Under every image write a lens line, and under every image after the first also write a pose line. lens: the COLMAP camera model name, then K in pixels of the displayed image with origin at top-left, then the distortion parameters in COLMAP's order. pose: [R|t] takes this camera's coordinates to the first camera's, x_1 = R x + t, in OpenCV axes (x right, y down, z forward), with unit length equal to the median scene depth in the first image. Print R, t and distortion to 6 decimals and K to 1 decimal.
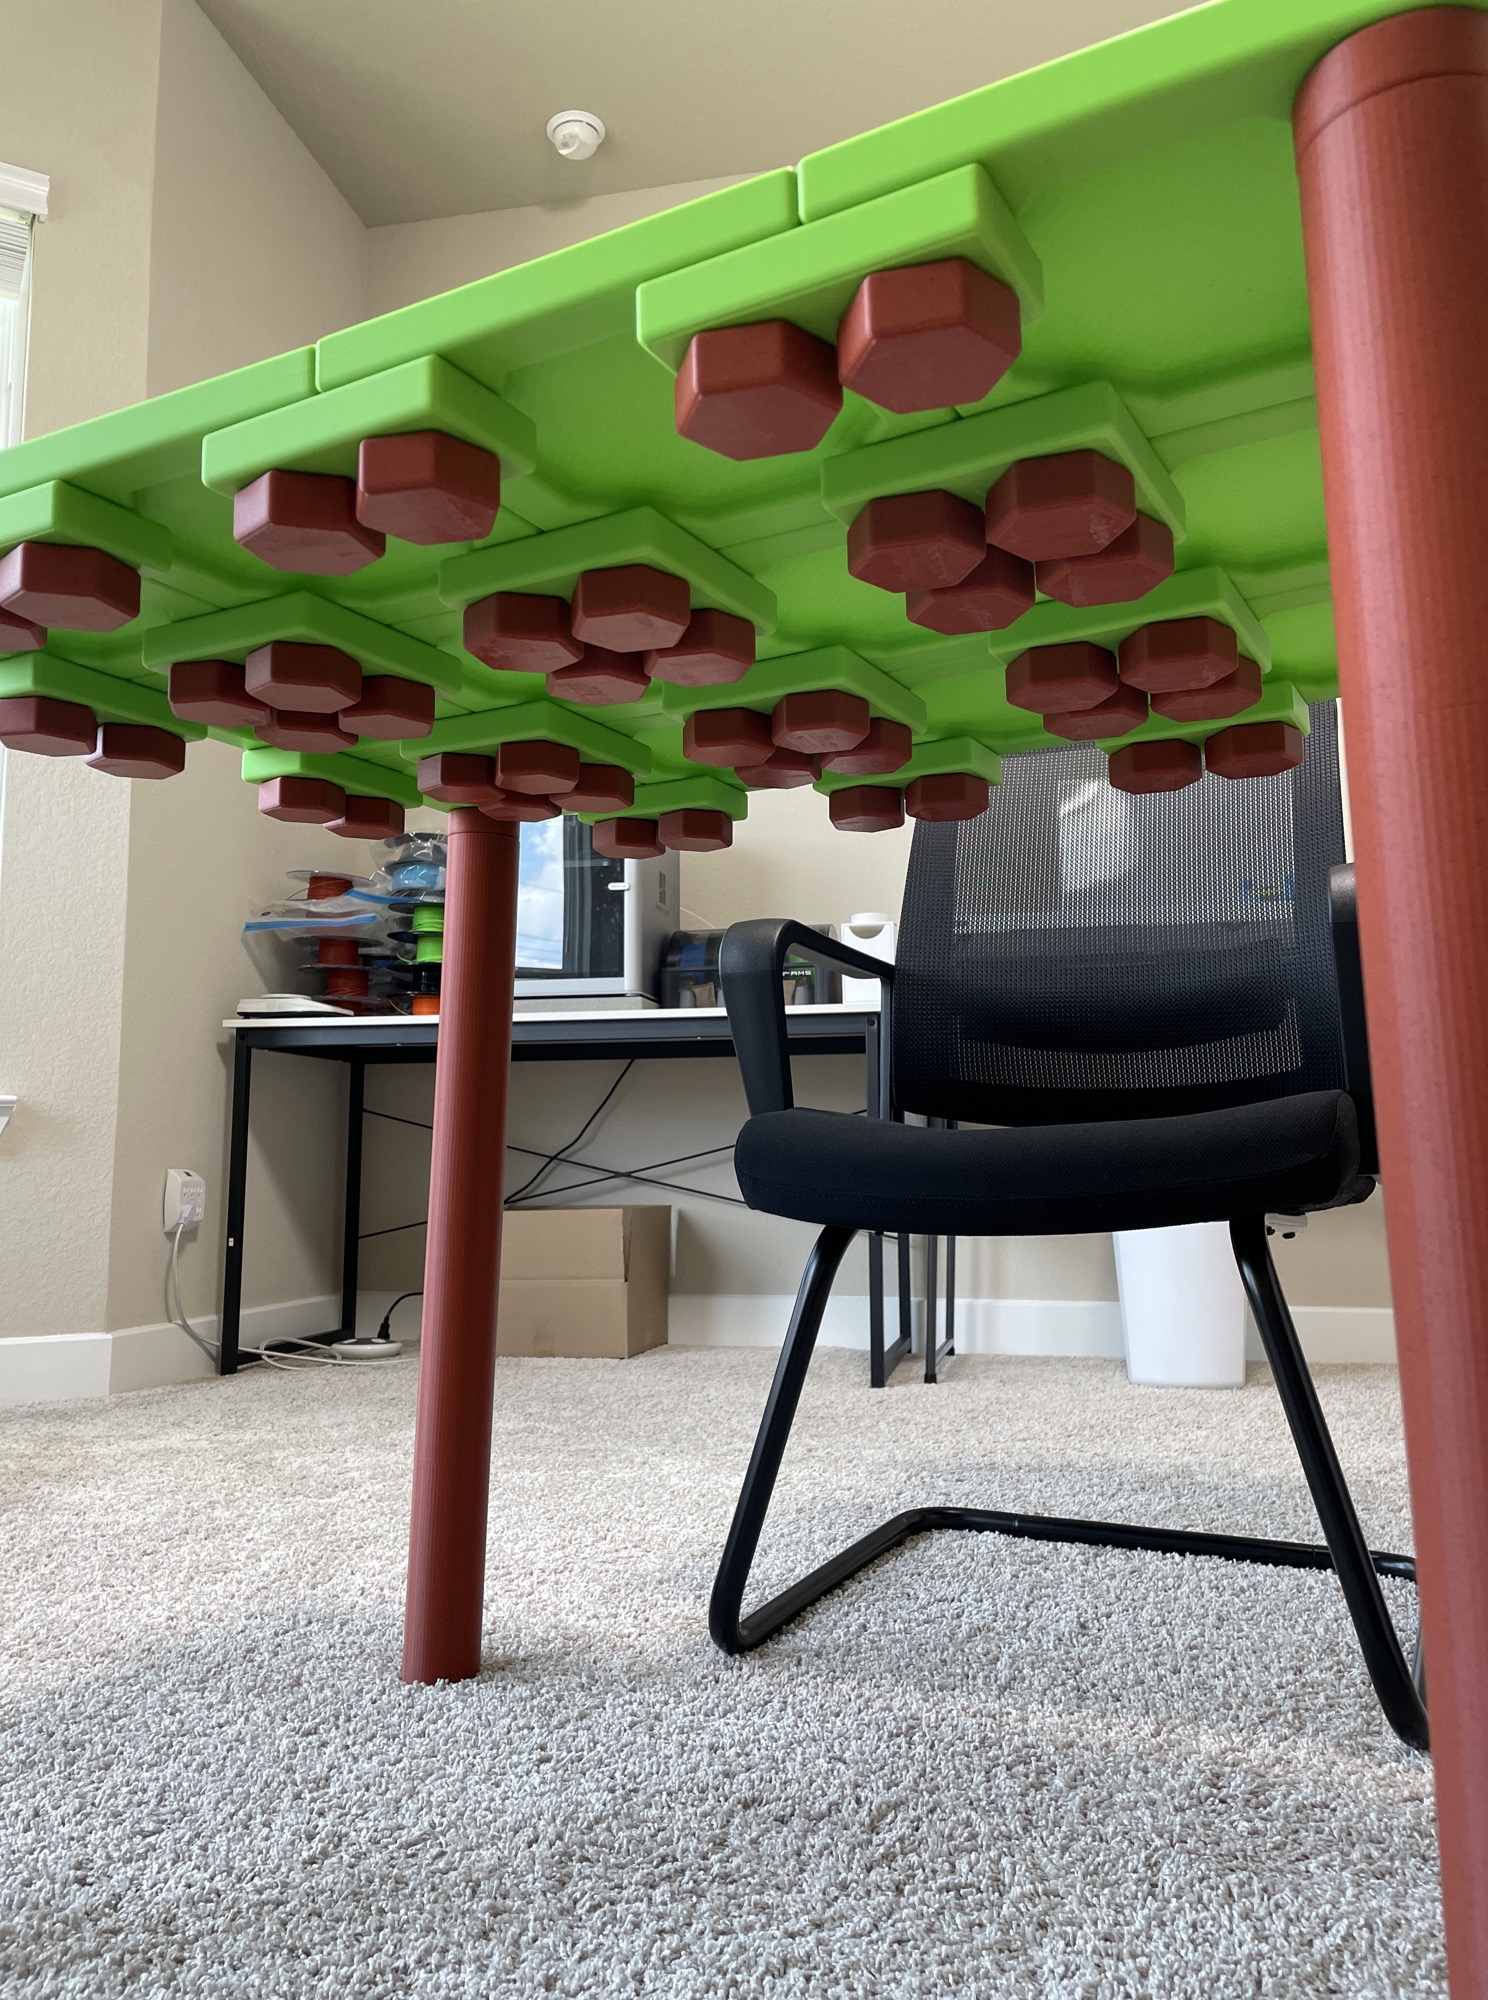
lens RADIAL K [[1538.0, 0, 735.5], [0, 1538.0, 986.3], [0, 0, 1]] dist [0.068982, -0.100633]
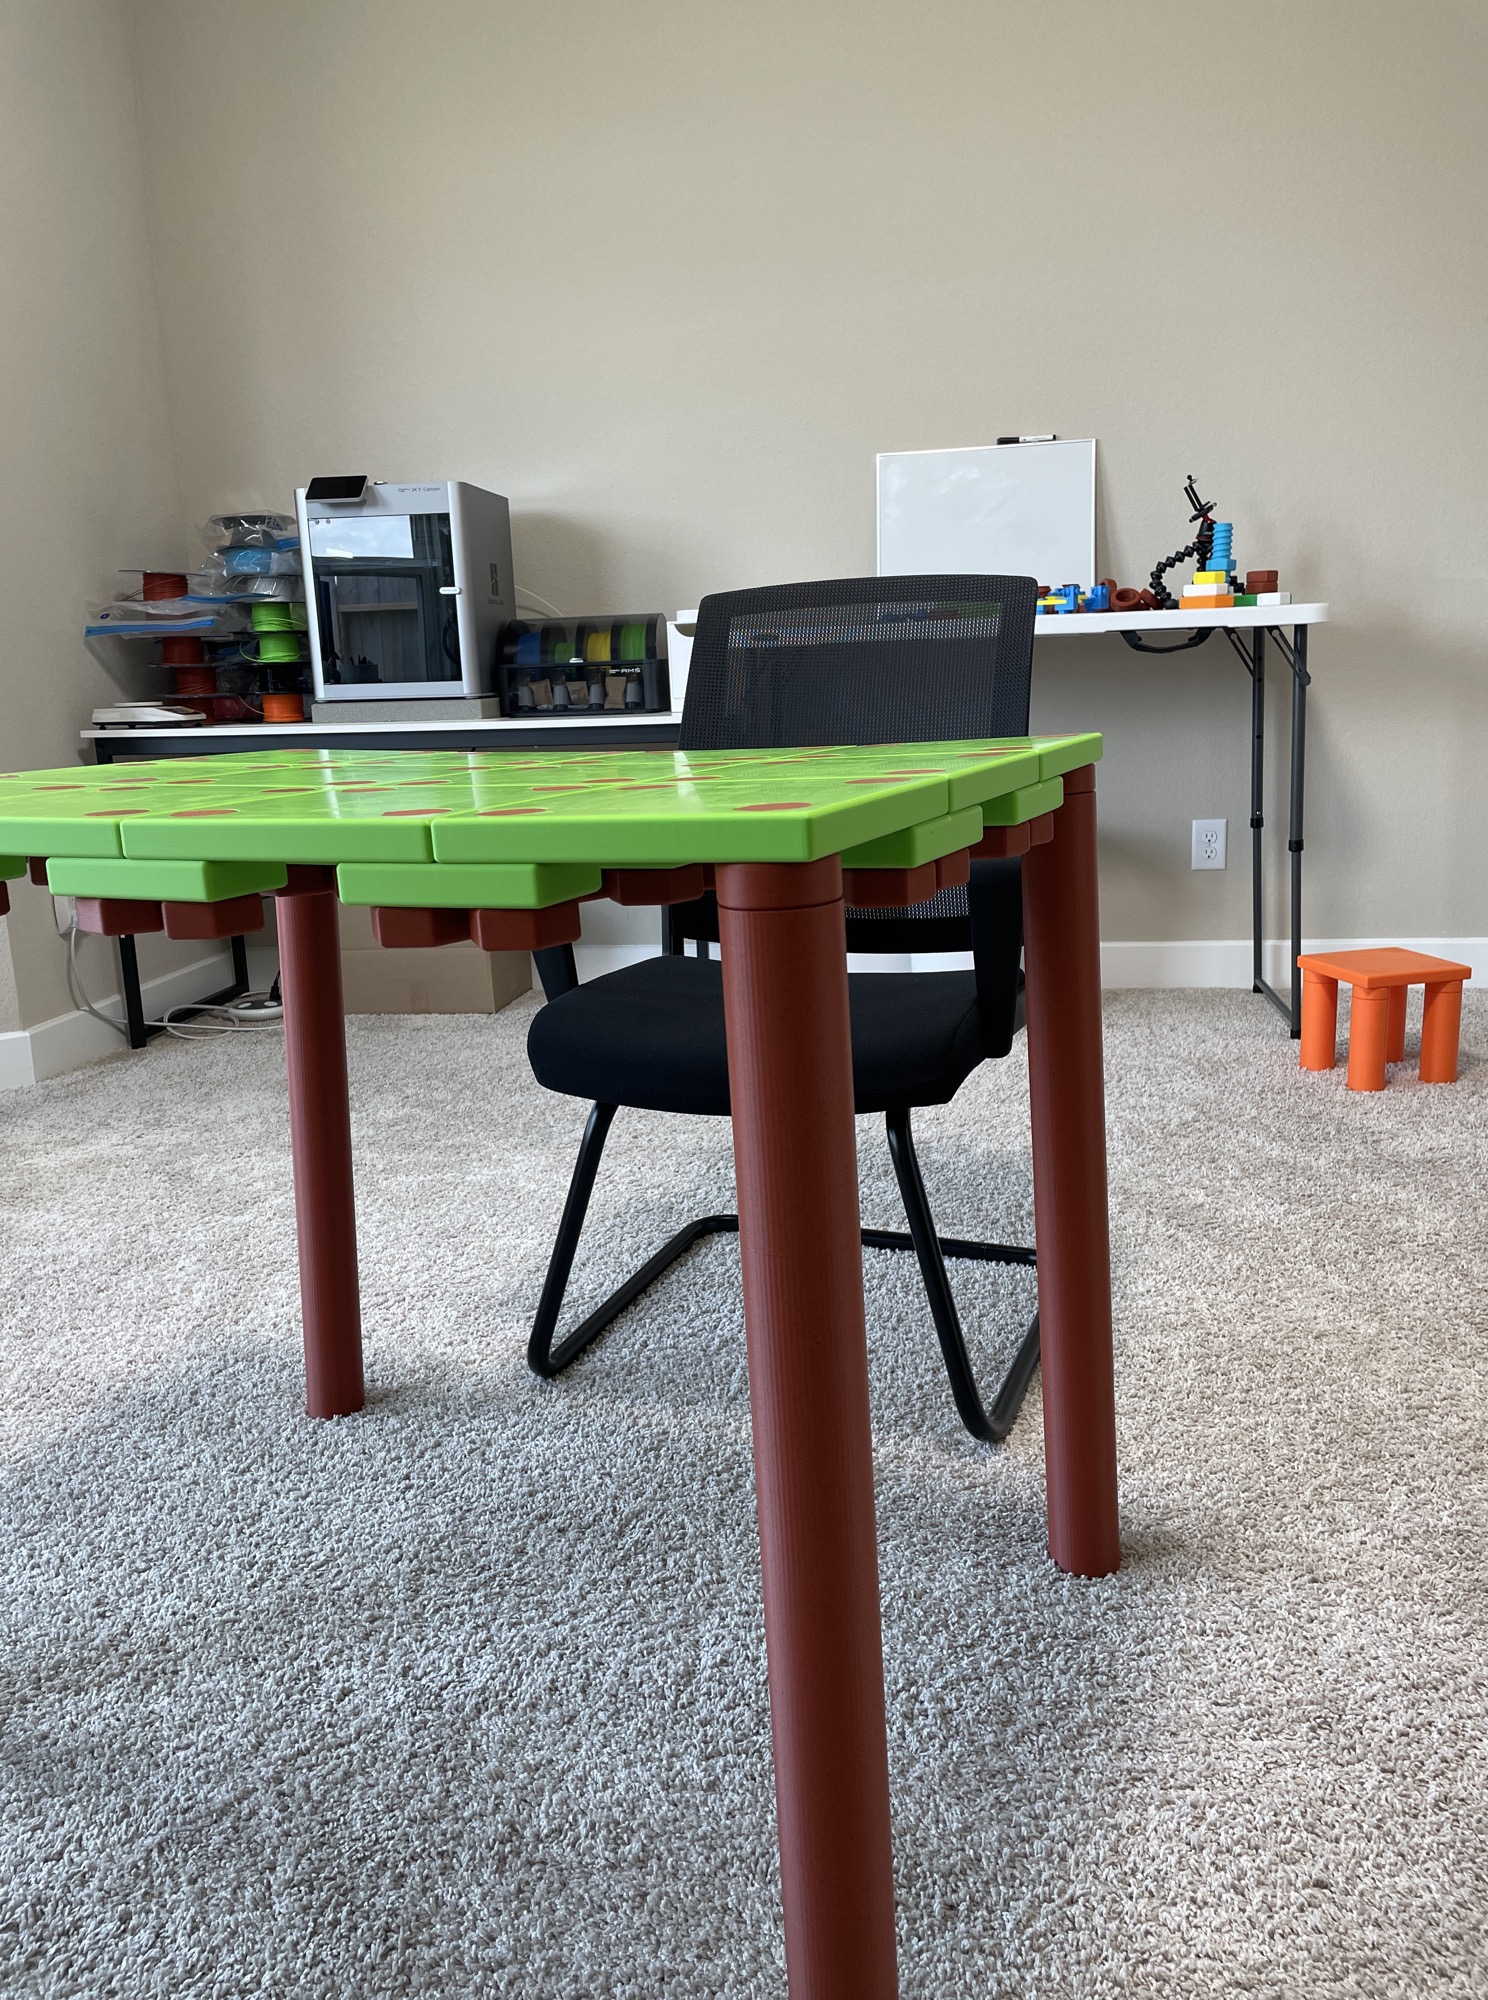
lens RADIAL K [[1538.0, 0, 758.5], [0, 1538.0, 1007.0], [0, 0, 1]] dist [0.068982, -0.100633]
pose [[0.996438, -0.043203, 0.072427, 0.104997], [0.015912, 0.939705, 0.341616, -0.371161], [-0.082819, -0.339246, 0.937045, -0.220791]]
